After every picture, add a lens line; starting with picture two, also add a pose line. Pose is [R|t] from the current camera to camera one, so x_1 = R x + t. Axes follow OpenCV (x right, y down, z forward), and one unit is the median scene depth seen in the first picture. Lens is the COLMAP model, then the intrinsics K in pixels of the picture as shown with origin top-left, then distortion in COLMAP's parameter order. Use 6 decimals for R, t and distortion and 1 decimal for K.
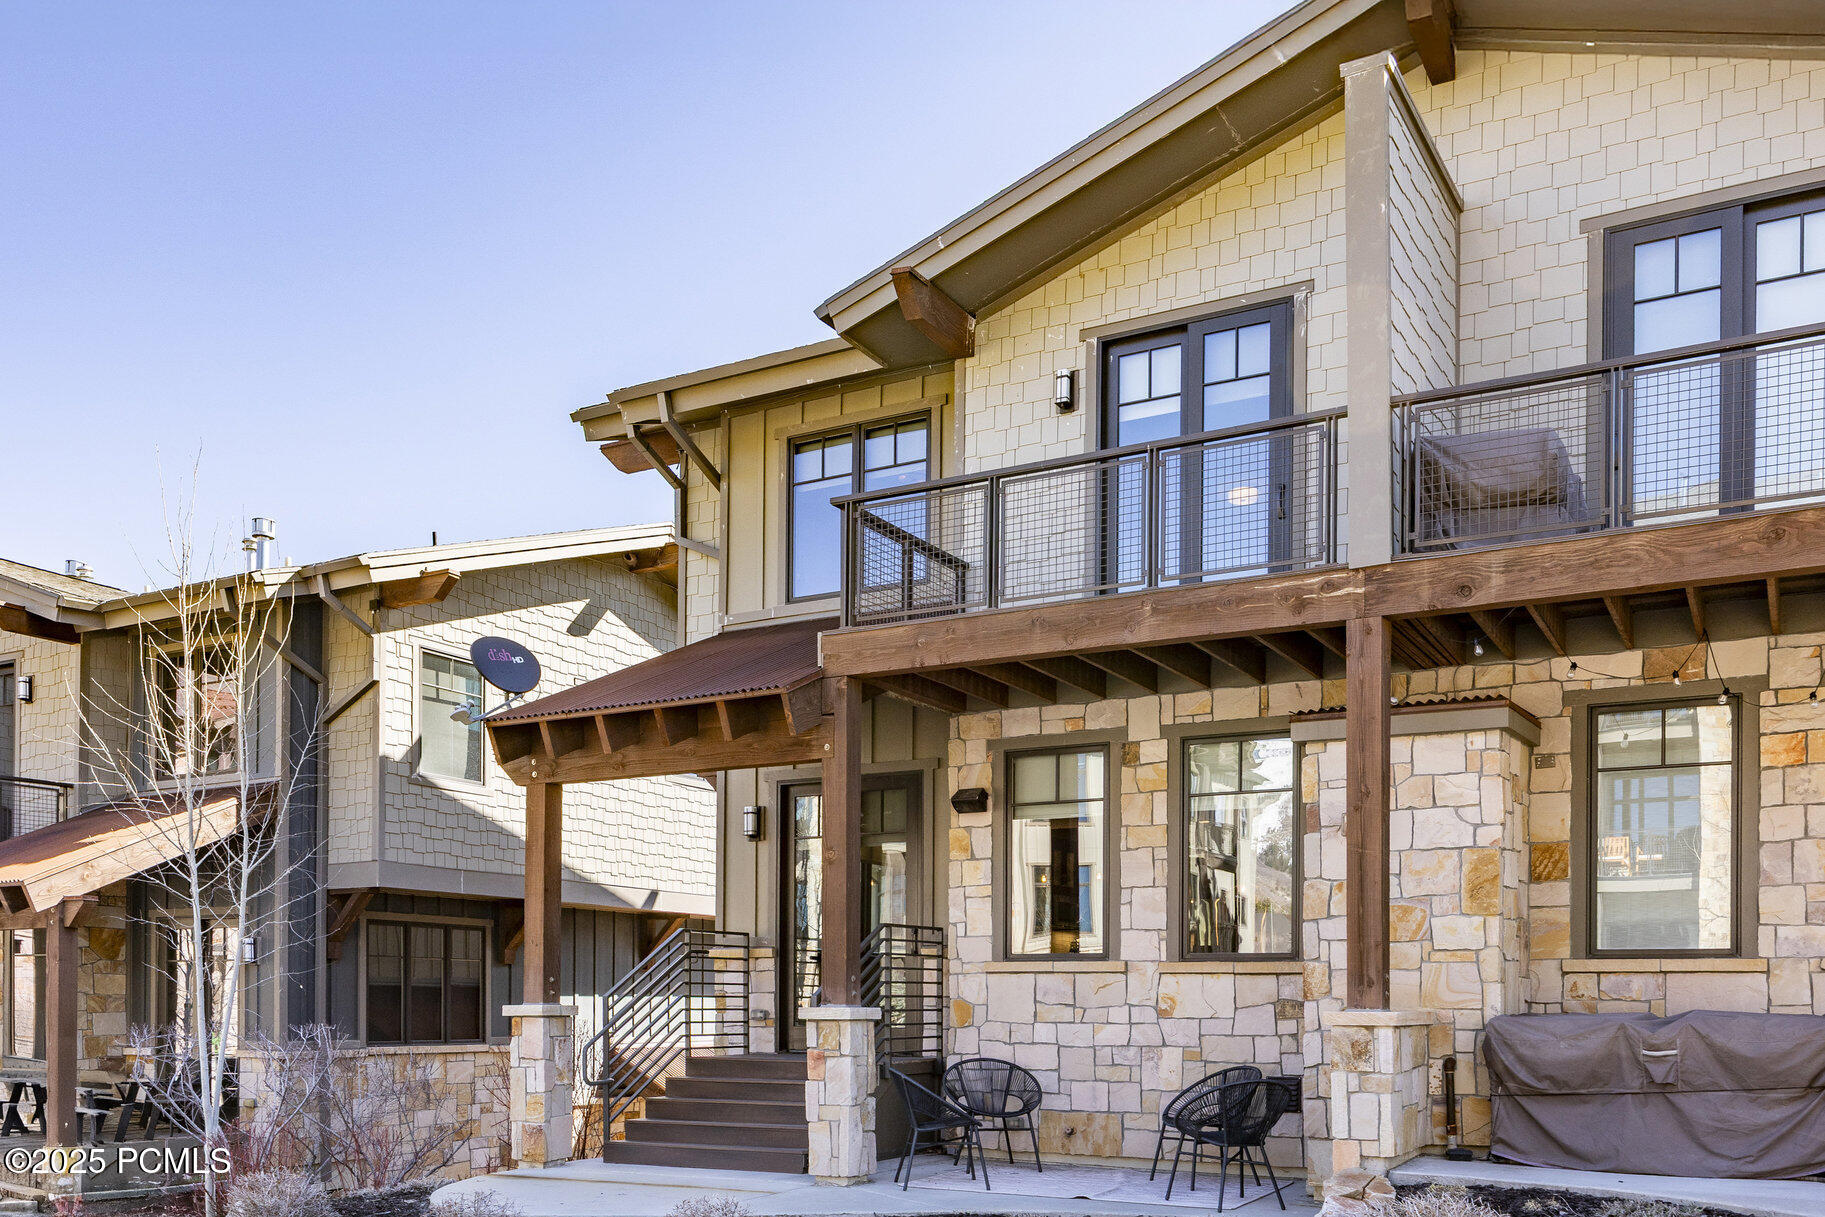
lens RADIAL K [[1680.1, 0, 912.5], [0, 1680.1, 608.5], [0, 0, 1]] dist [-0.038469, 0.002963]
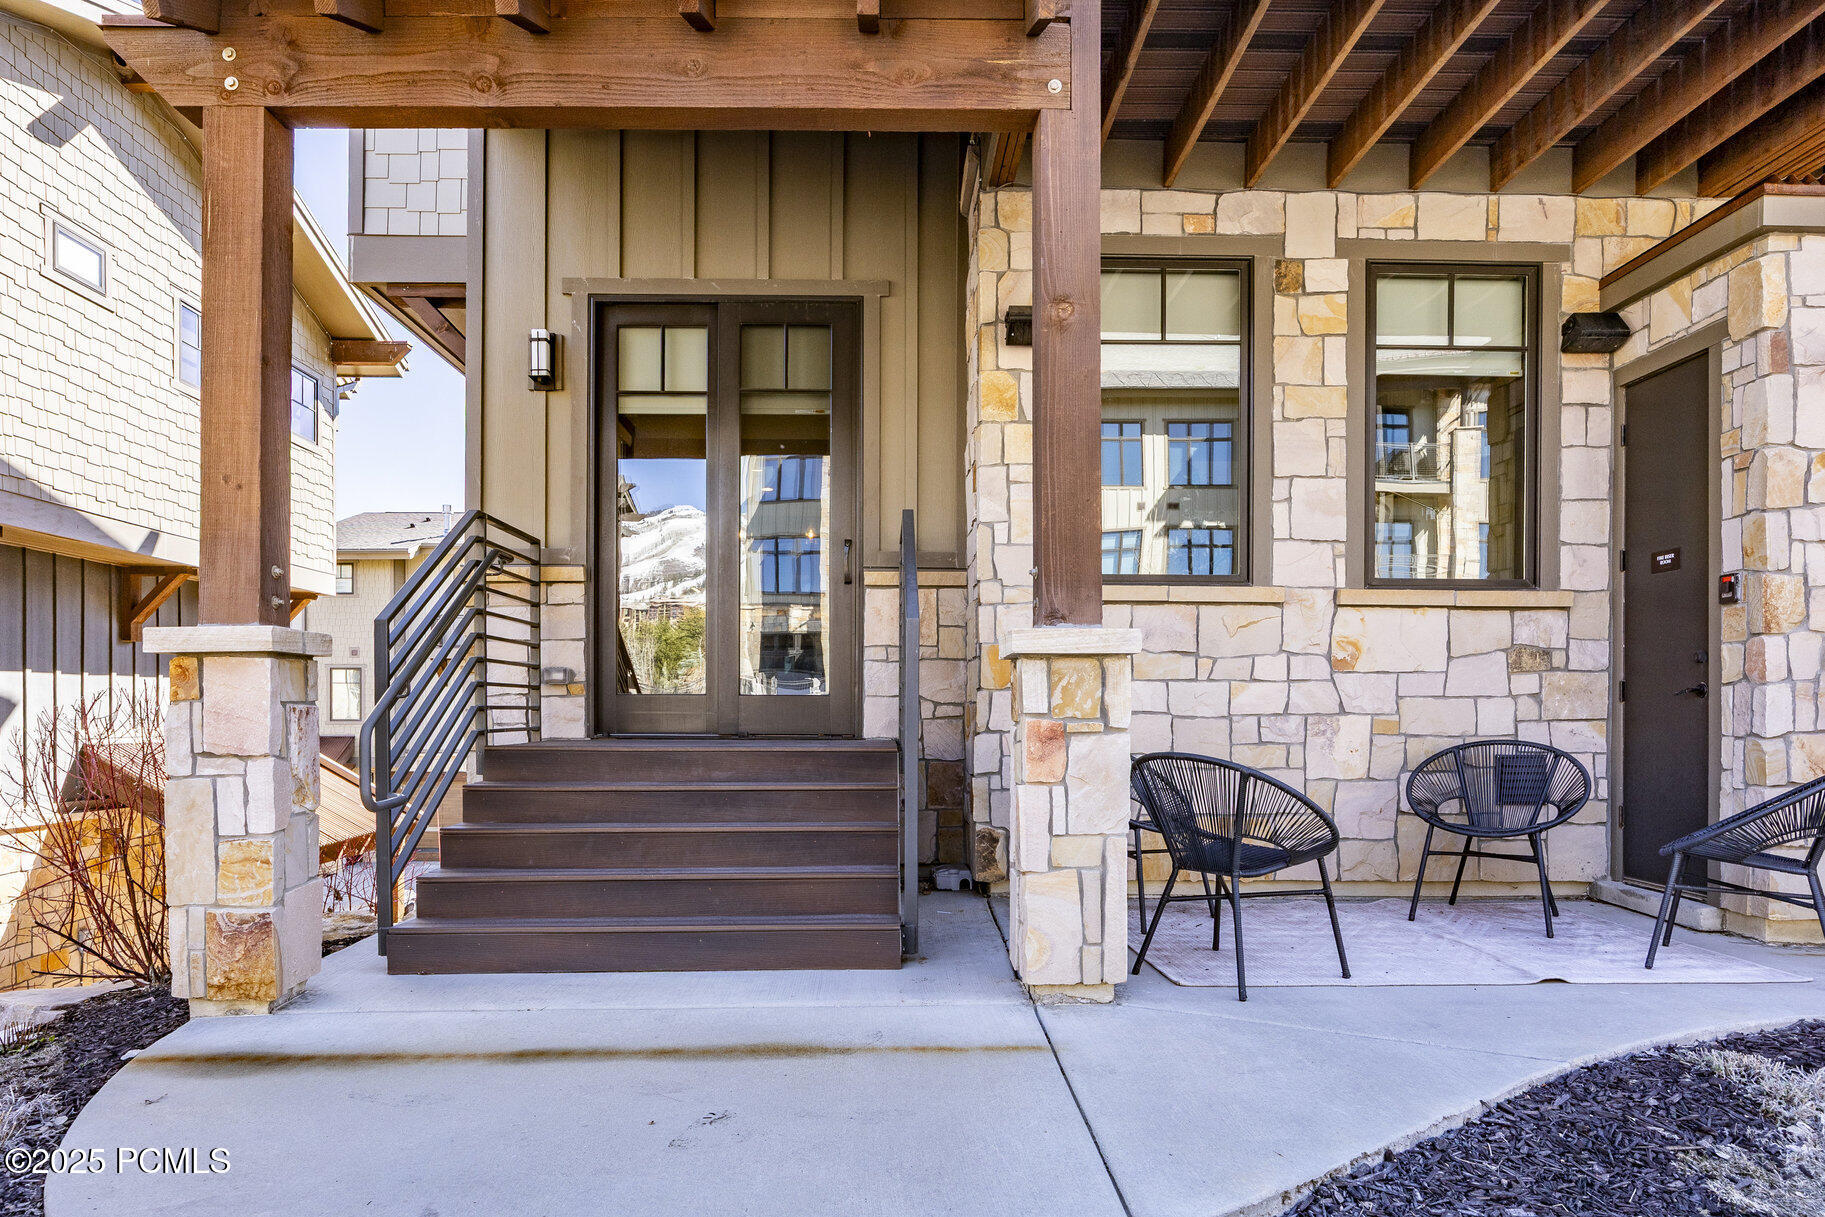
lens RADIAL K [[1213.7, 0, 912.5], [0, 1213.7, 608.5], [0, 0, 1]] dist [-0.019005, 0.002261]
pose [[0.861374, 0.037718, 0.506569, -0.232592], [-0.112376, 0.986680, 0.117619, 0.177789], [-0.495385, -0.158240, 0.854139, 0.662258]]
